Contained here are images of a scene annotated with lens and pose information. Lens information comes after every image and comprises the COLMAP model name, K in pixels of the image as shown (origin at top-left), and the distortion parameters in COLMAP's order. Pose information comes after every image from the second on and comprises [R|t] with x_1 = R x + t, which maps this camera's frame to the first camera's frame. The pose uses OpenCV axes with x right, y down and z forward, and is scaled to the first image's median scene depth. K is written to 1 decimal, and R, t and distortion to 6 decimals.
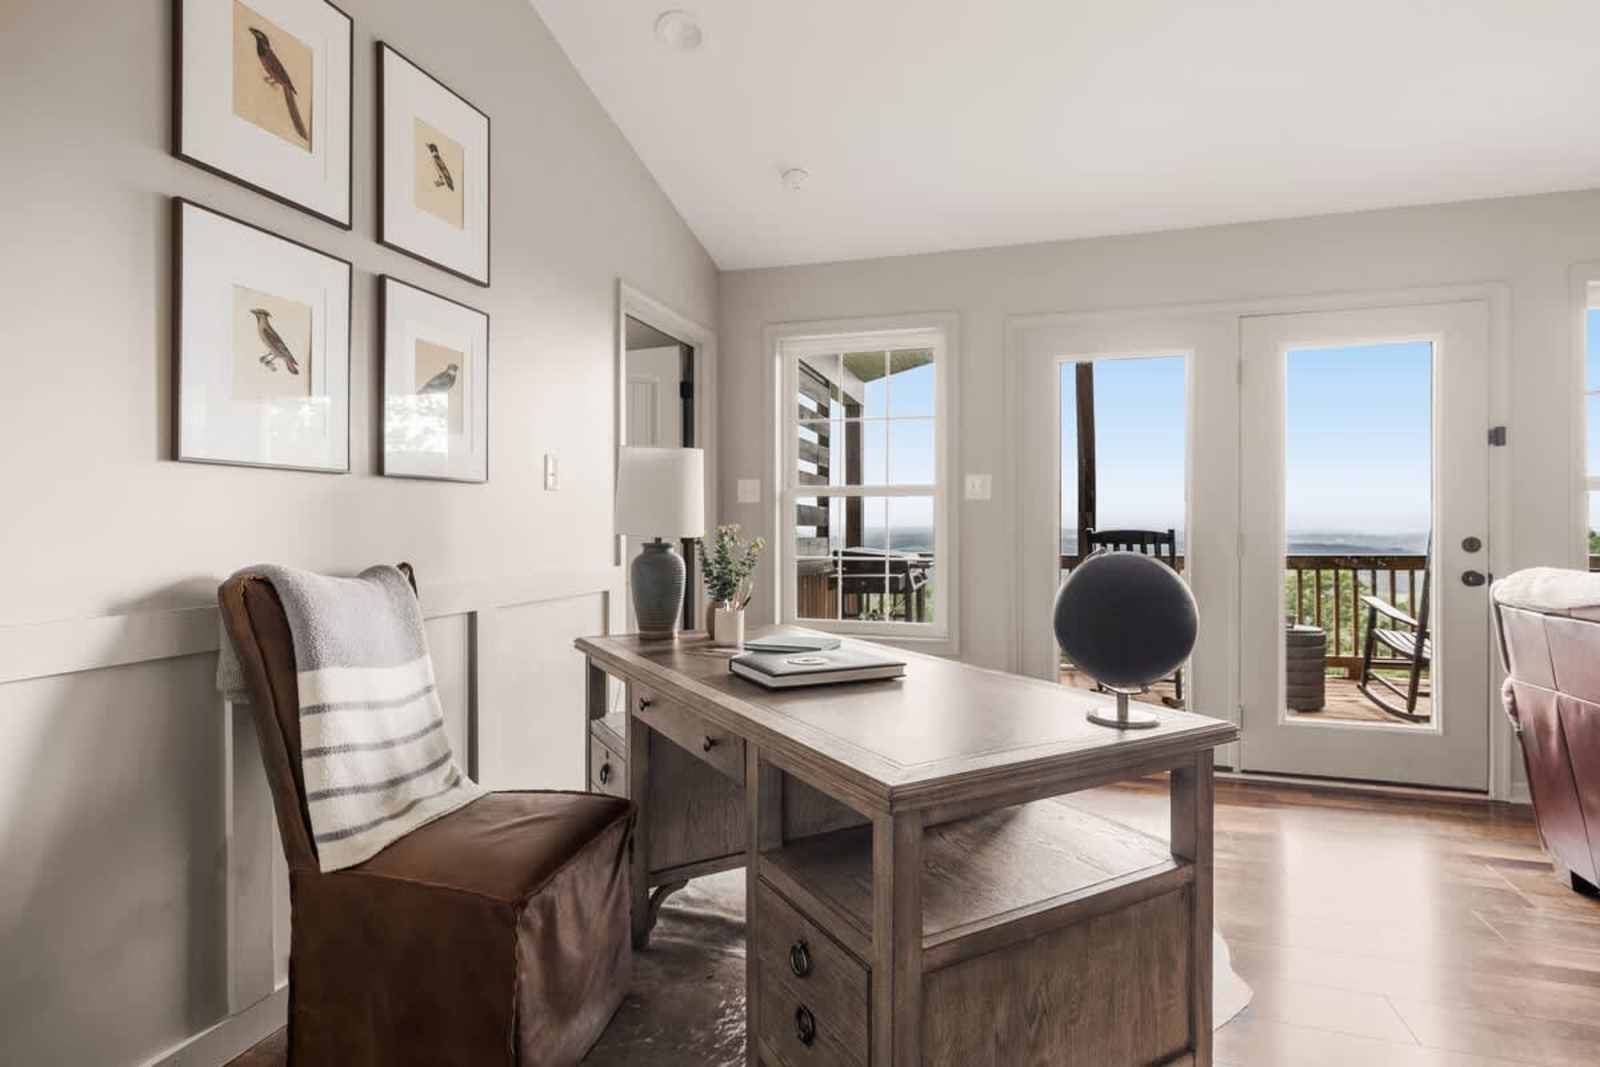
lens RADIAL K [[814.9, 0, 797.3], [0, 814.9, 519.8], [0, 0, 1]] dist [0.001501, -0.000069]
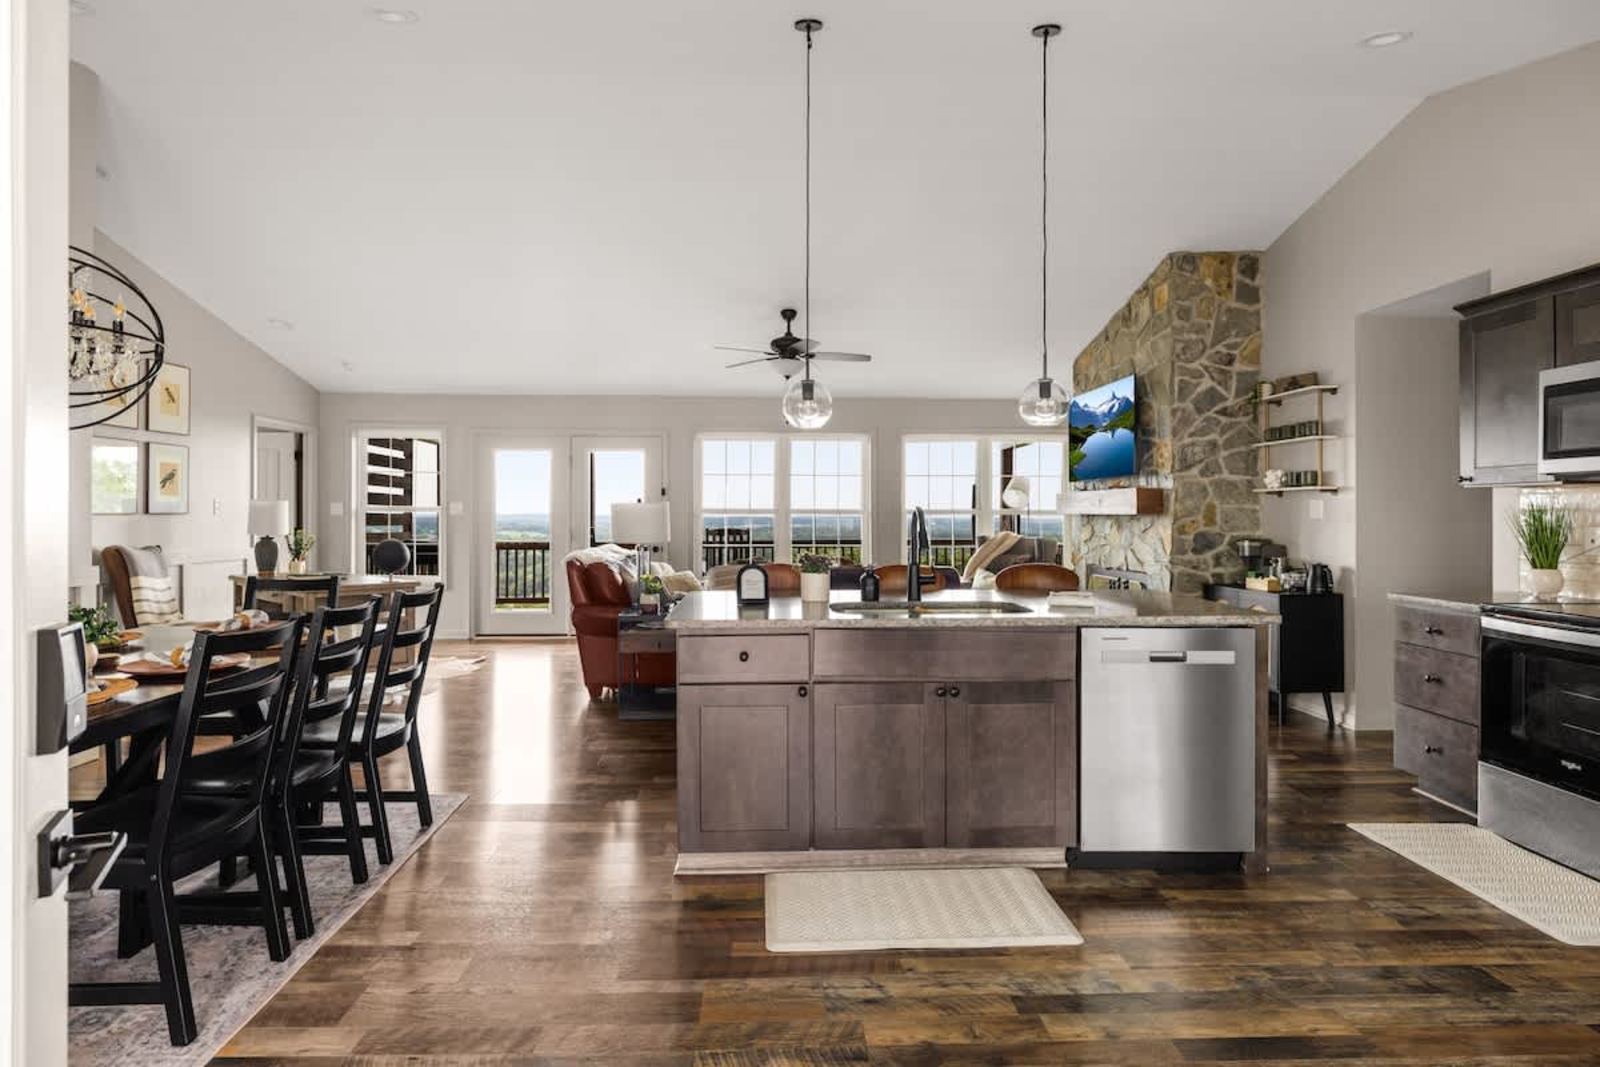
lens RADIAL K [[814.9, 0, 797.3], [0, 814.9, 519.8], [0, 0, 1]] dist [0.001501, -0.000069]
pose [[0.941187, 0.006196, 0.337829, 0.549215], [-0.010244, 0.999895, 0.010201, -0.072546], [-0.337730, -0.013062, 0.941152, -2.041390]]
